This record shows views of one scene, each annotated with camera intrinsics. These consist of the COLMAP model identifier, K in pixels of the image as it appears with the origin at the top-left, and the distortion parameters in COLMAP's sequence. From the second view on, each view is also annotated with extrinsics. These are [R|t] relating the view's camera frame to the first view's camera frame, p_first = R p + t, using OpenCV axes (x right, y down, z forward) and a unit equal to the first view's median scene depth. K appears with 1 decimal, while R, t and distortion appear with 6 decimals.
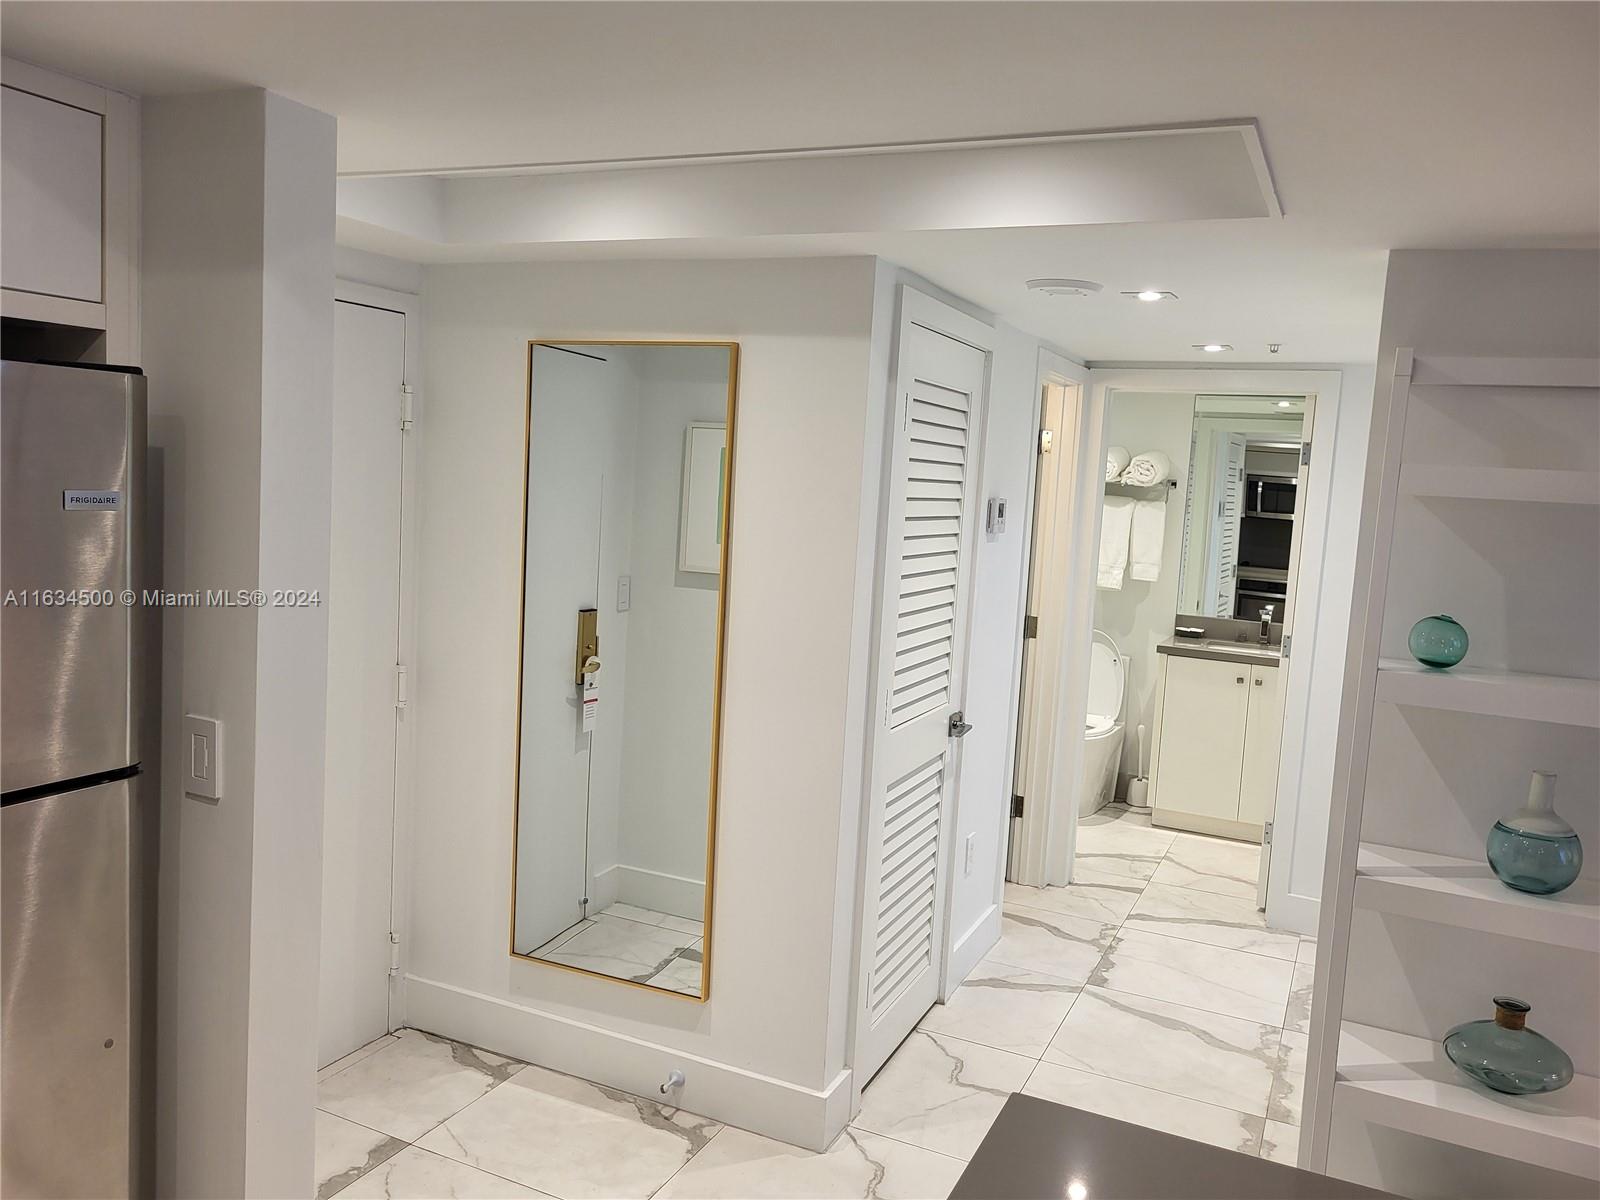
lens RADIAL K [[1232.8, 0, 799.6], [0, 1232.8, 604.5], [0, 0, 1]] dist [0.048100, -0.040817]
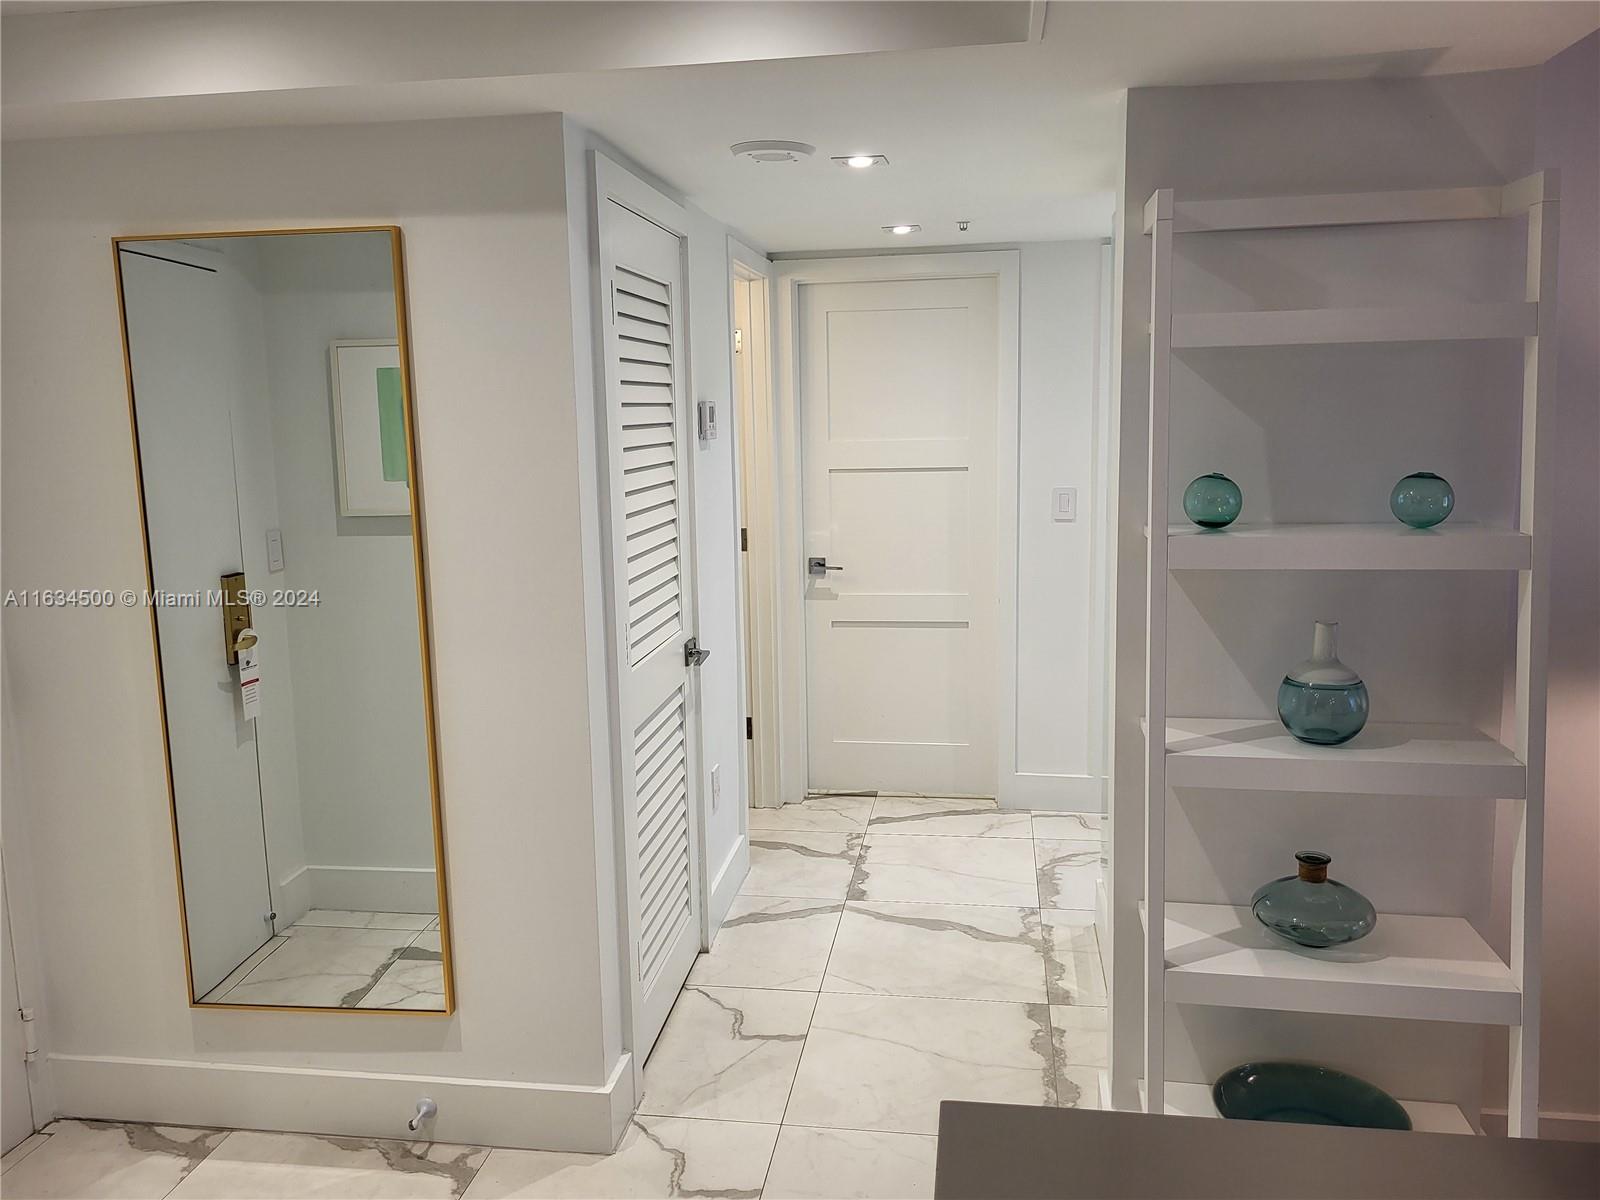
lens RADIAL K [[1232.8, 0, 803.8], [0, 1232.8, 584.2], [0, 0, 1]] dist [0.048100, -0.040817]
pose [[0.955654, -0.116988, 0.270258, -0.034791], [0.105033, 0.992756, 0.058332, 0.002768], [-0.275125, -0.027359, 0.961019, 0.102985]]
